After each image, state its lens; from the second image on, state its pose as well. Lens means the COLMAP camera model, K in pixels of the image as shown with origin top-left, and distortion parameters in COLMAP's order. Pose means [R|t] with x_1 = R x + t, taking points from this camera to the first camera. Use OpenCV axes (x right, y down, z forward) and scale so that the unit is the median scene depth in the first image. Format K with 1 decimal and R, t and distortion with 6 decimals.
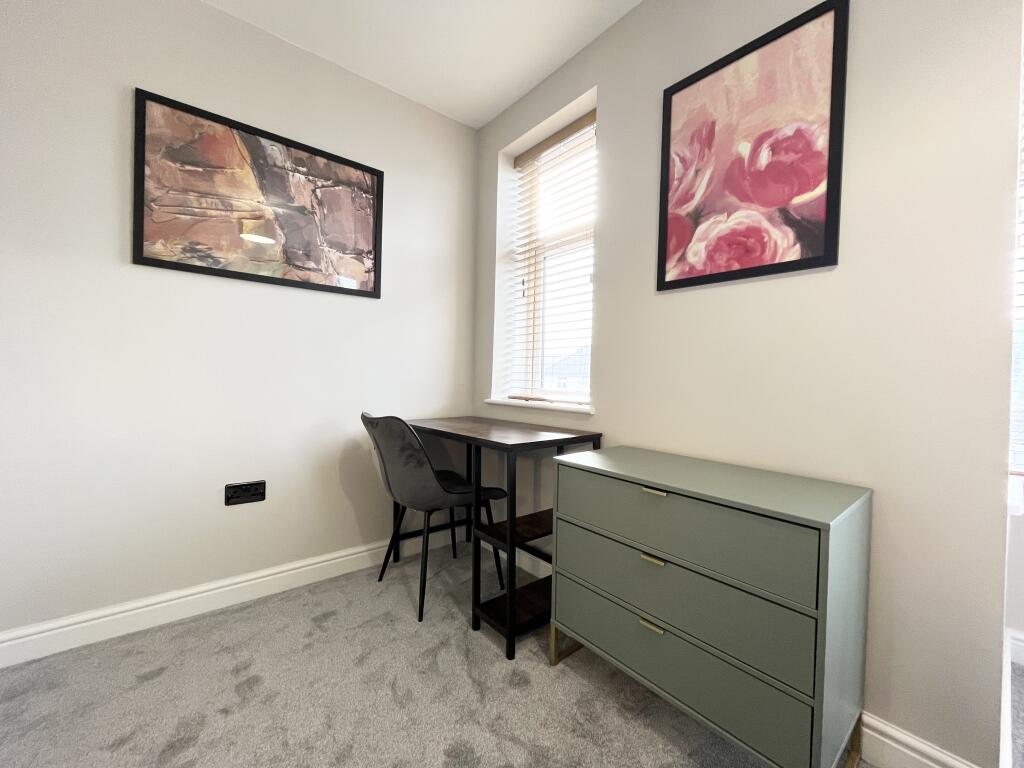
lens RADIAL K [[414.5, 0, 510.5], [0, 414.5, 382.3], [0, 0, 1]] dist [-0.003730, -0.000564]
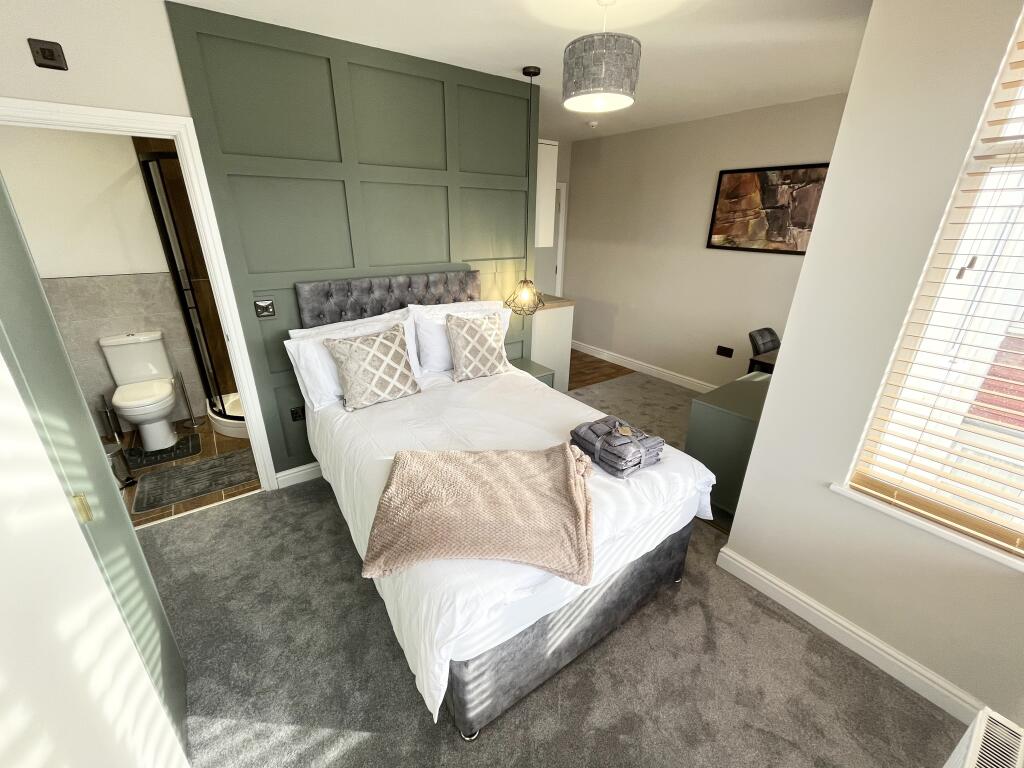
lens RADIAL K [[414.5, 0, 509.1], [0, 414.5, 384.4], [0, 0, 1]] dist [-0.003730, -0.000564]
pose [[-0.053810, 0.353744, -0.933793, 1.757364], [-0.027912, 0.934250, 0.355525, -0.367181], [0.998161, 0.045195, -0.040398, -0.057127]]
